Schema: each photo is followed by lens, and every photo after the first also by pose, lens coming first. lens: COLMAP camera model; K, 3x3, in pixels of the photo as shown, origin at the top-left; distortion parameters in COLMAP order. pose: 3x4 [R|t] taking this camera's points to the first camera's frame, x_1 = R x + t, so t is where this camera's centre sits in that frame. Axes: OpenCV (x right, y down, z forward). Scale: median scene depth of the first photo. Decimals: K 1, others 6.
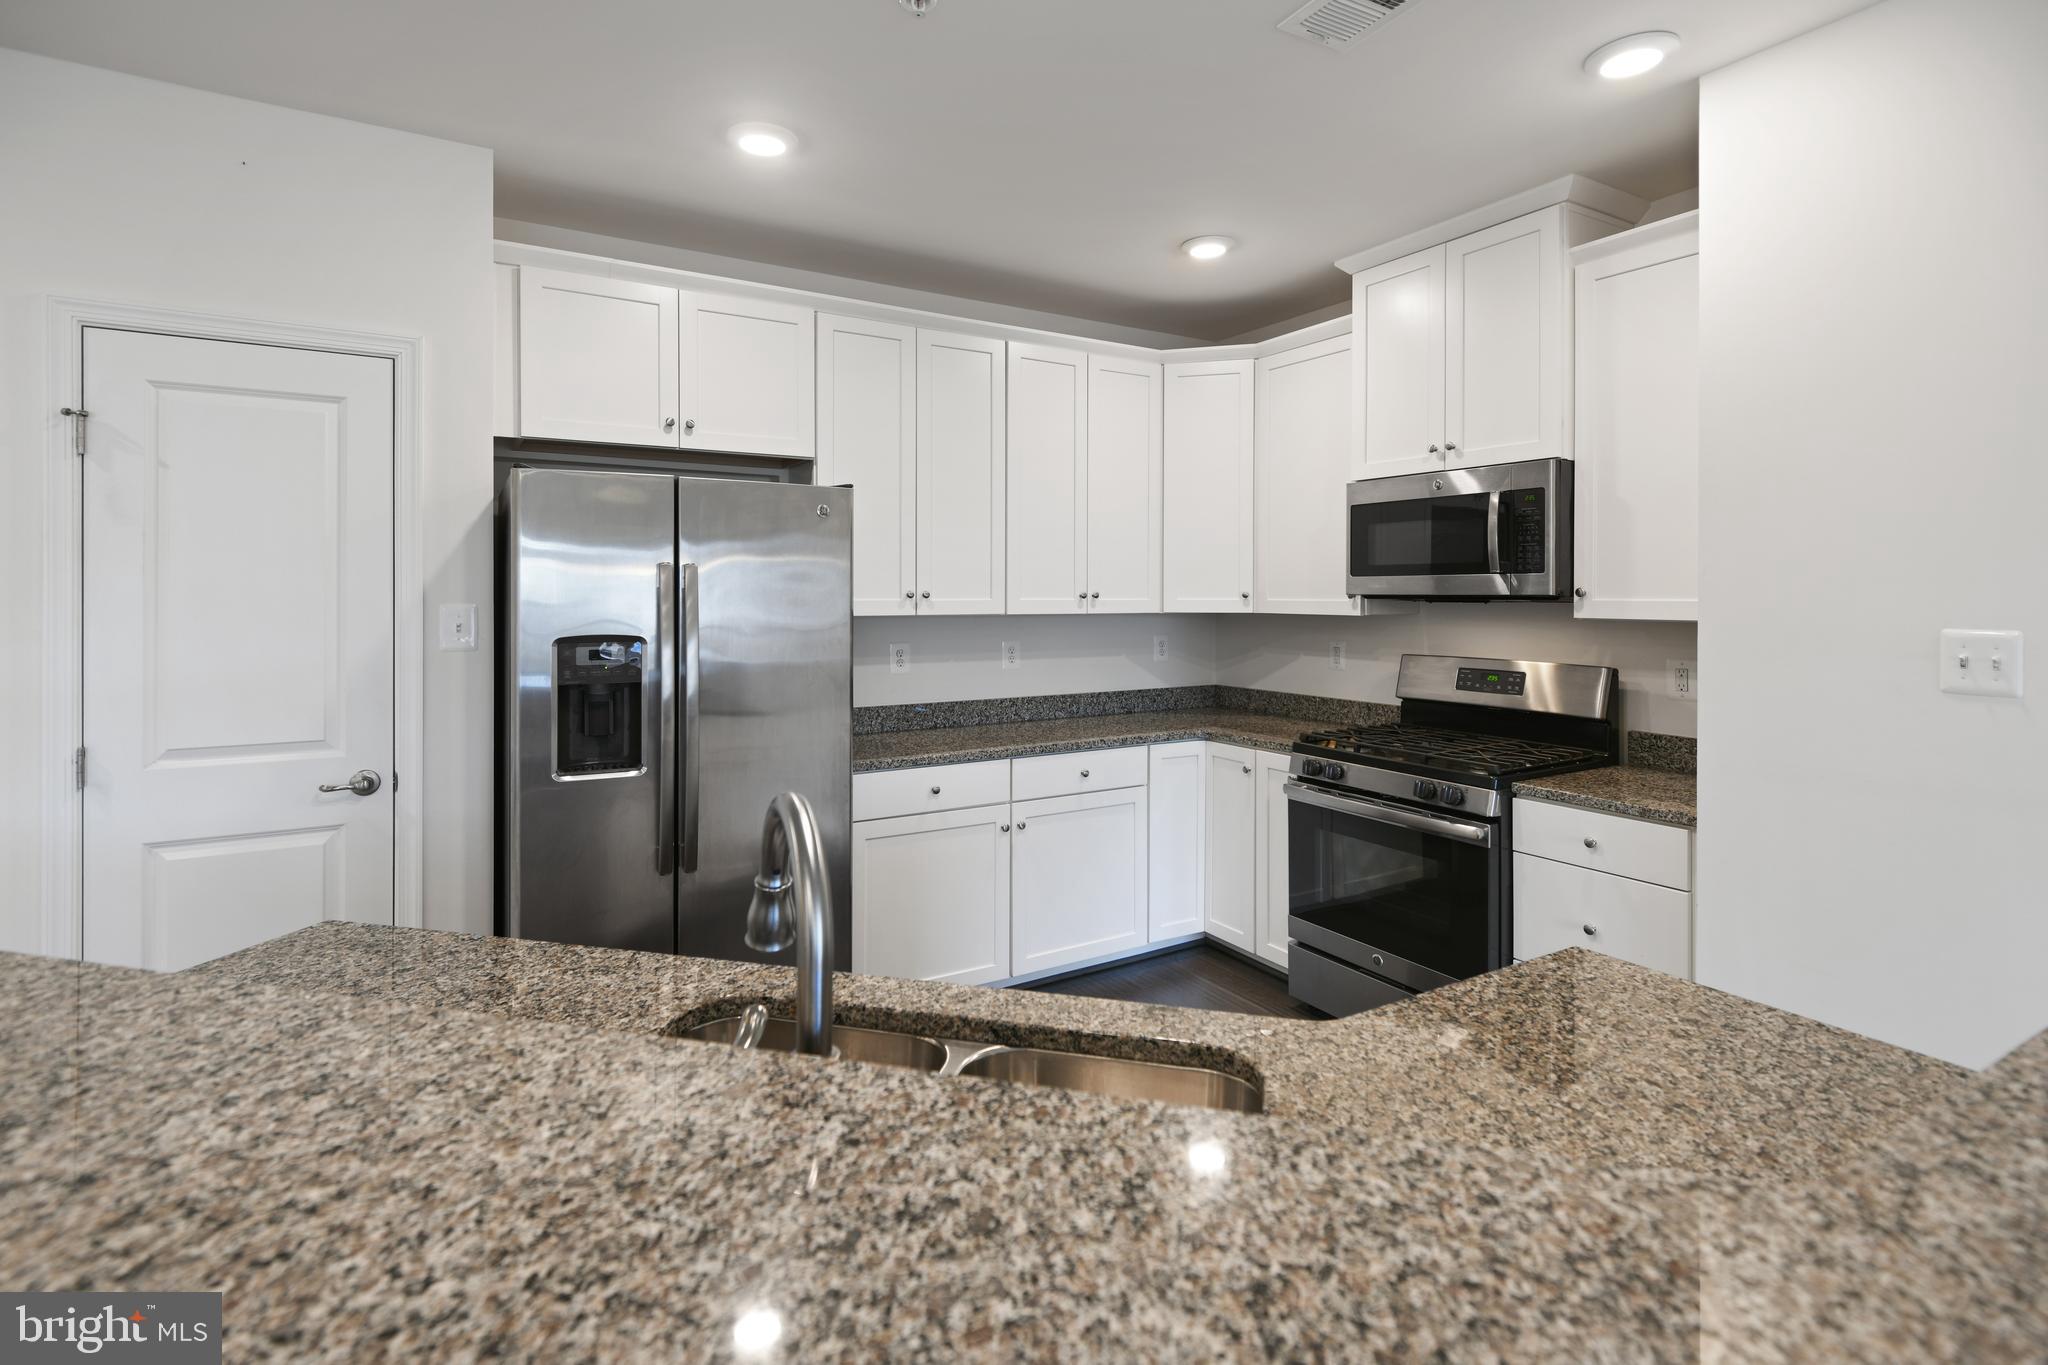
lens RADIAL K [[975.0, 0, 1014.0], [0, 975.0, 585.4], [0, 0, 1]] dist [-0.003388, -0.000657]
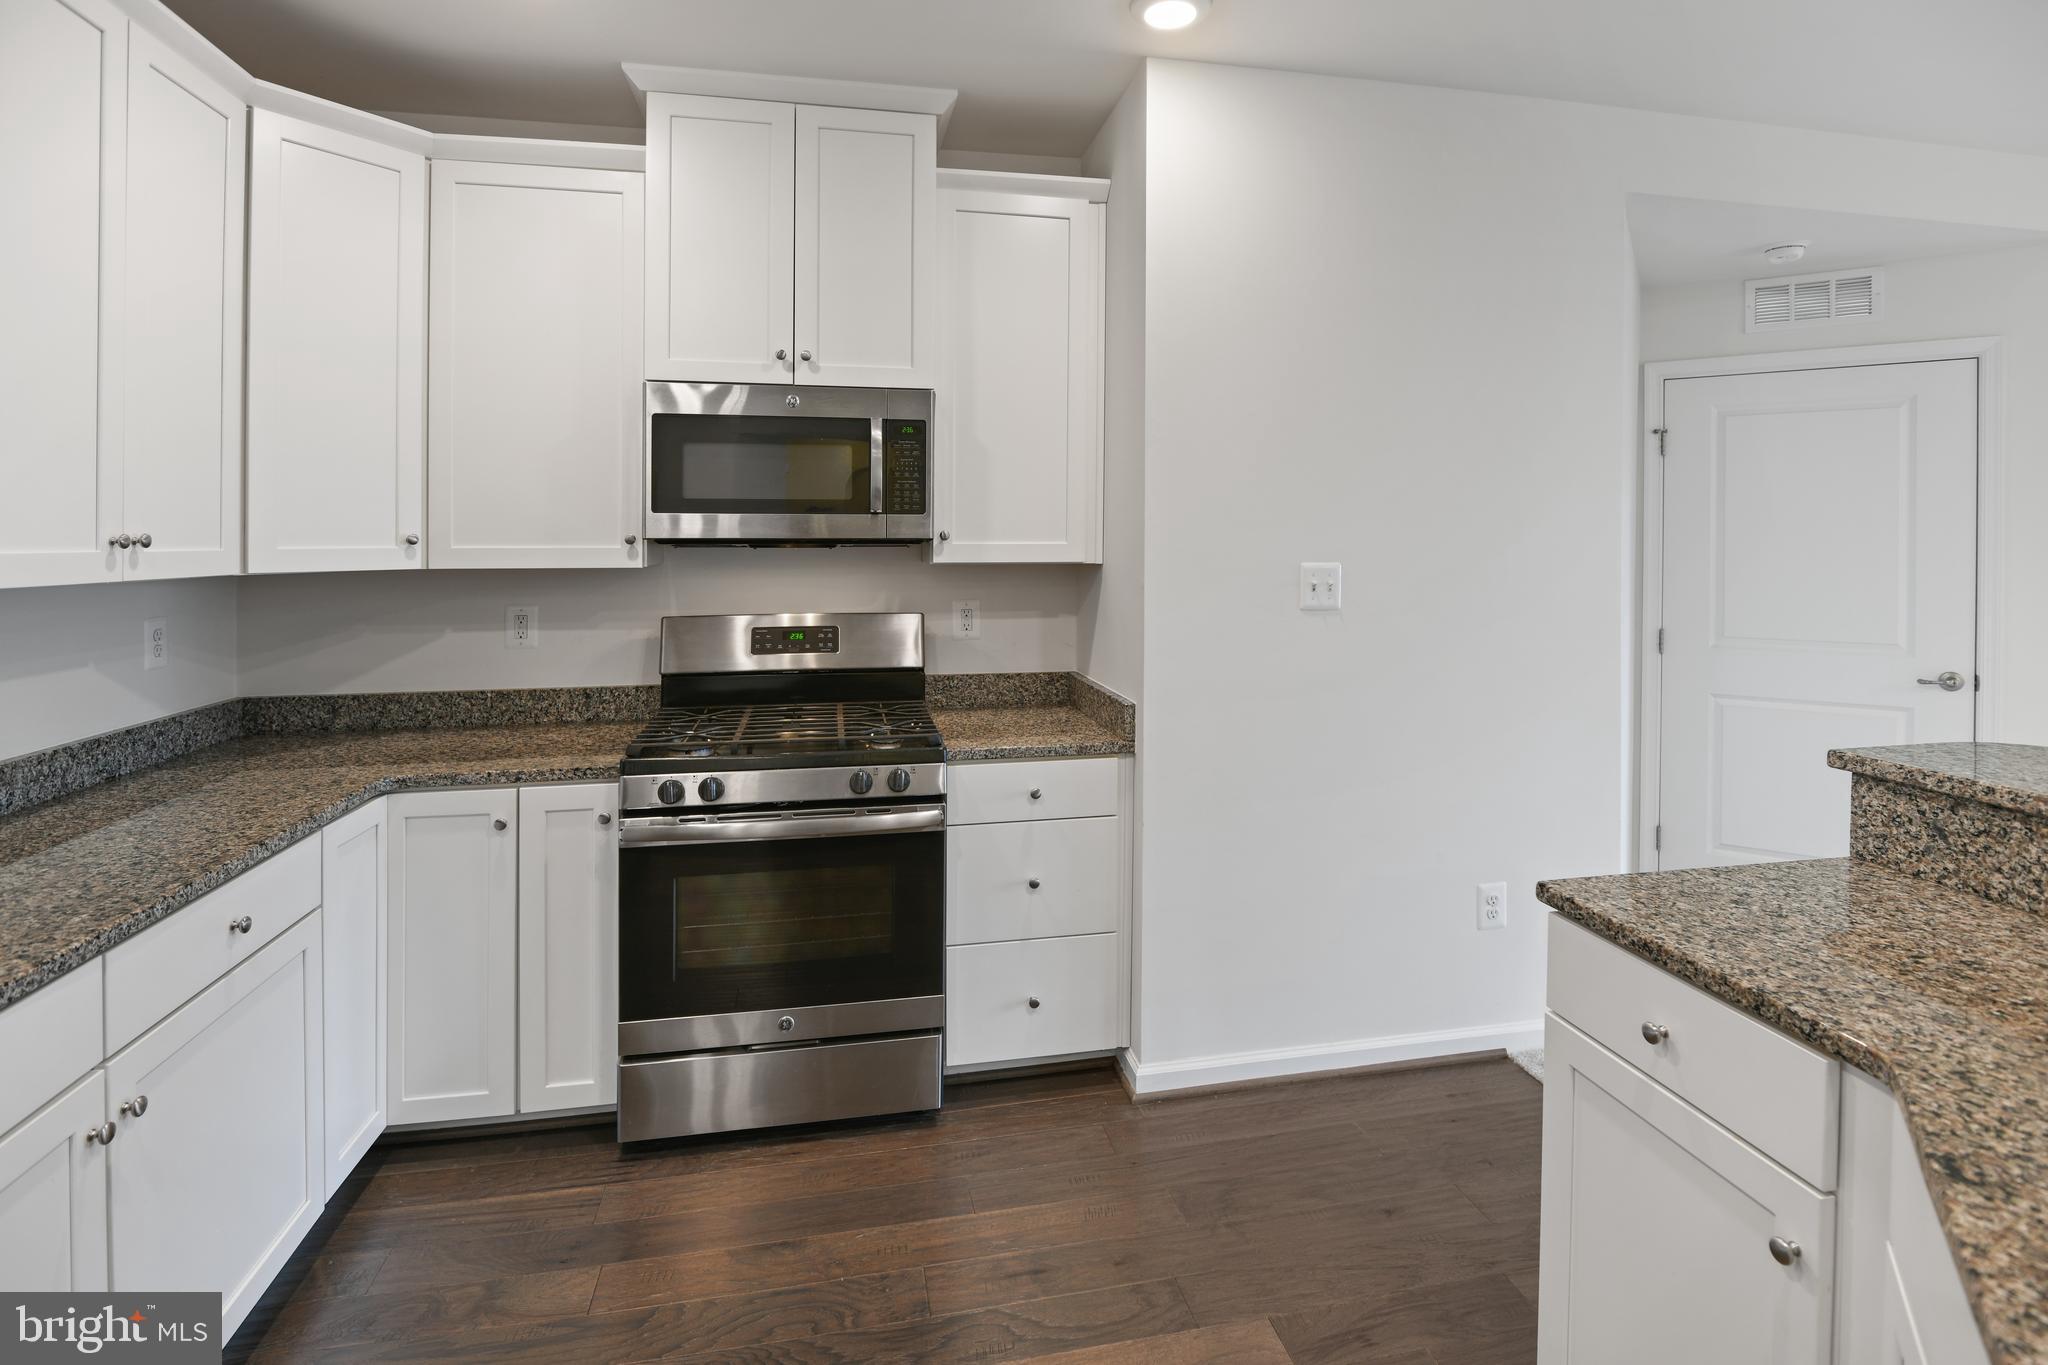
lens RADIAL K [[1015.9, 0, 1048.0], [0, 1015.9, 531.1], [0, 0, 1]] dist [-0.003262, -0.001111]
pose [[0.335654, 0.000124, 0.941985, -0.261764], [-0.005616, 0.999982, 0.001869, 0.000582], [-0.941969, -0.005918, 0.335649, 0.479575]]
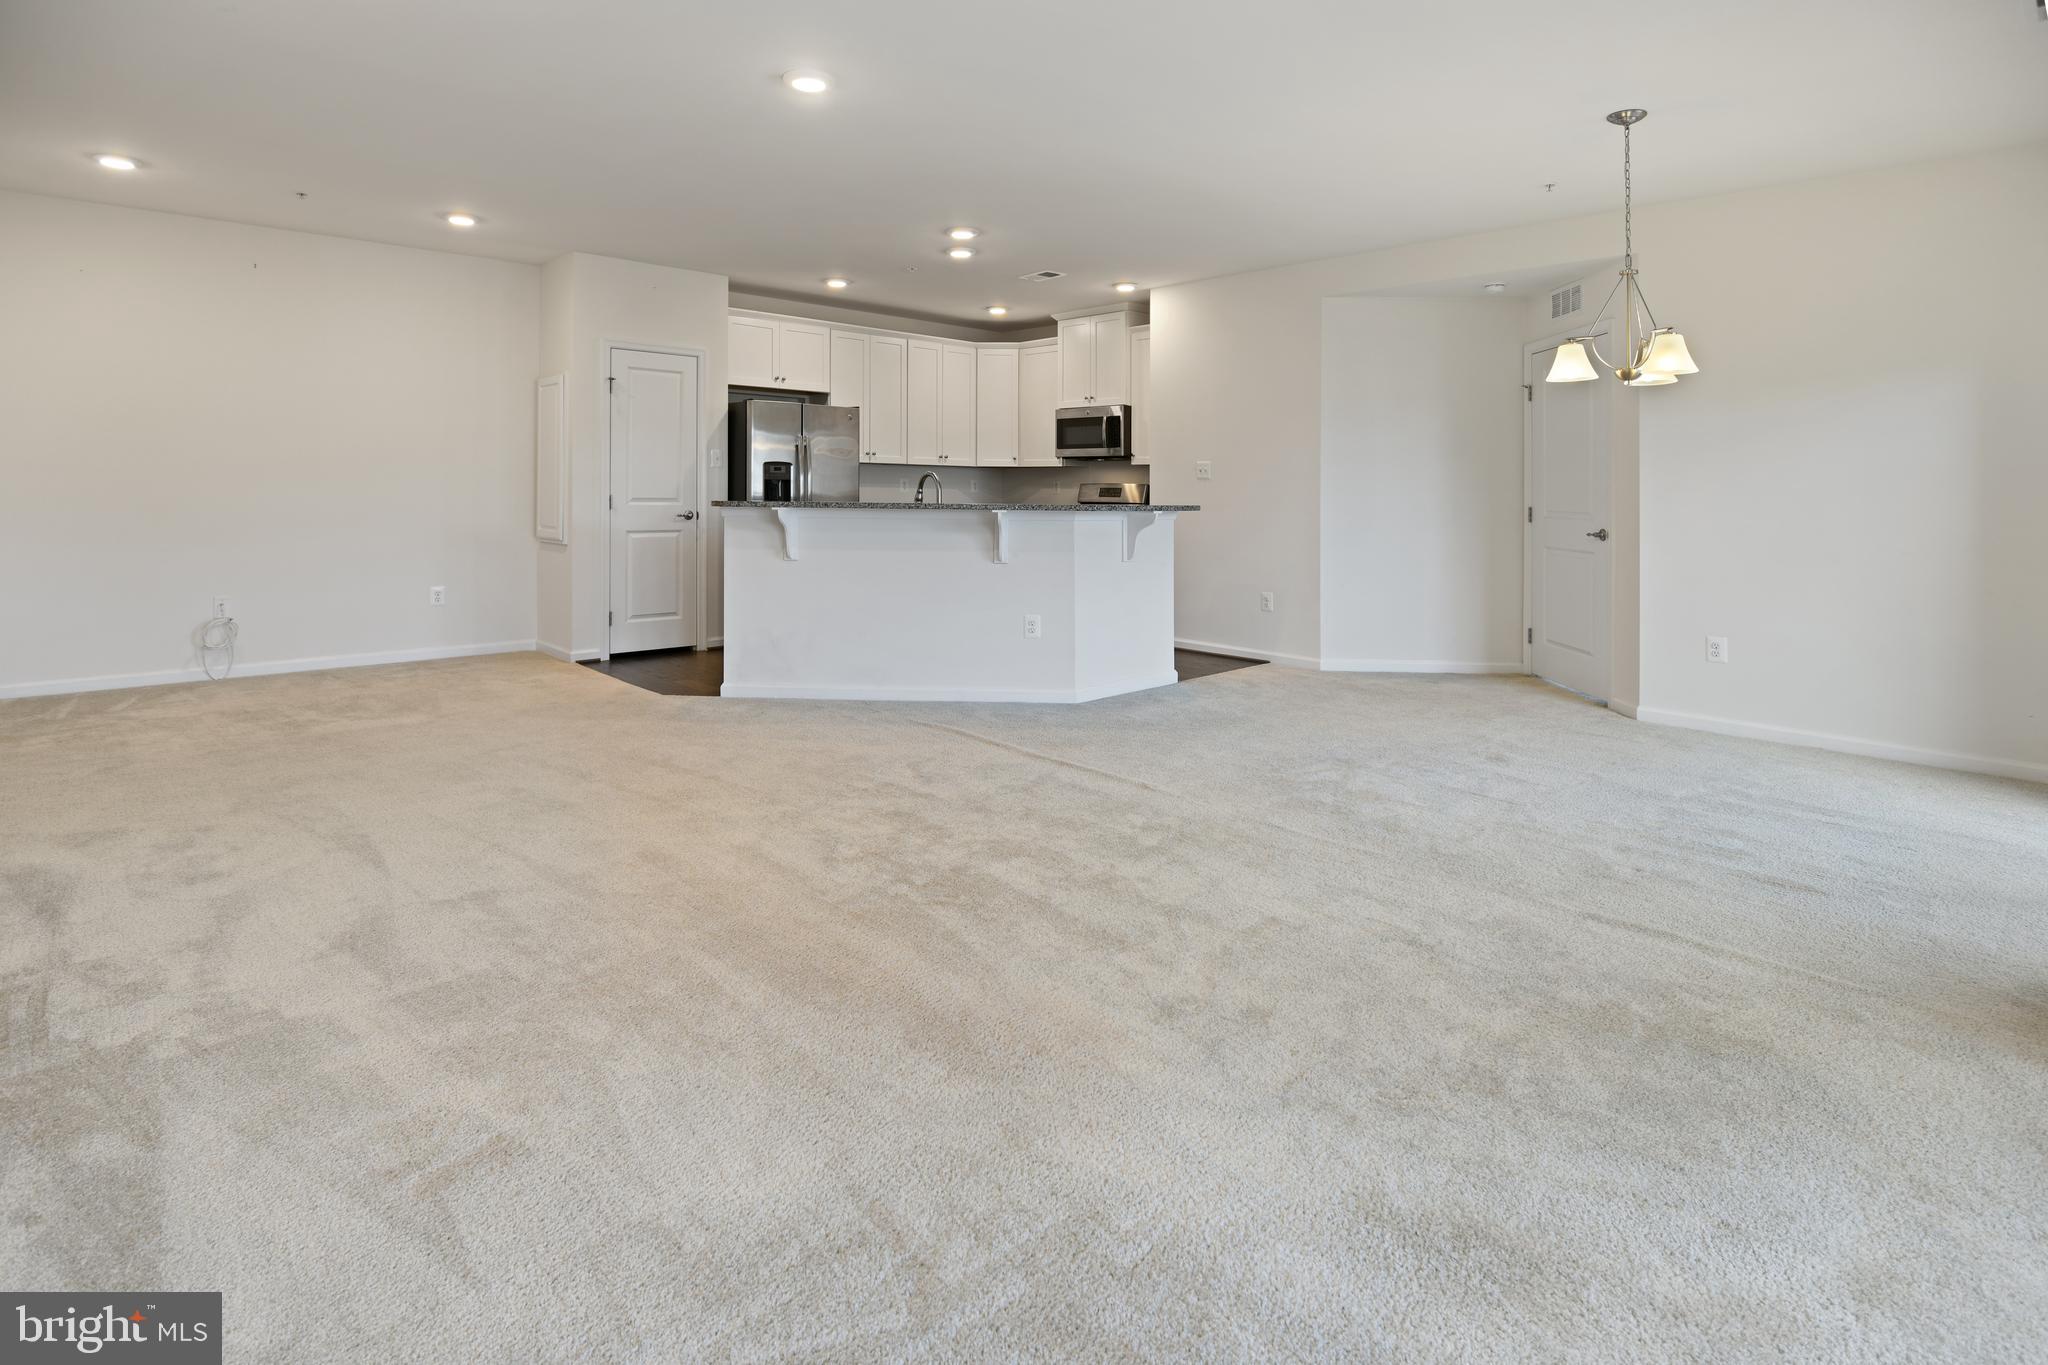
lens RADIAL K [[1015.9, 0, 1048.0], [0, 1015.9, 531.1], [0, 0, 1]] dist [-0.003262, -0.001111]
pose [[0.972557, -0.001175, 0.232660, -0.255234], [-0.009994, 0.998853, 0.046823, 0.075053], [-0.232449, -0.047864, 0.971430, -1.428885]]
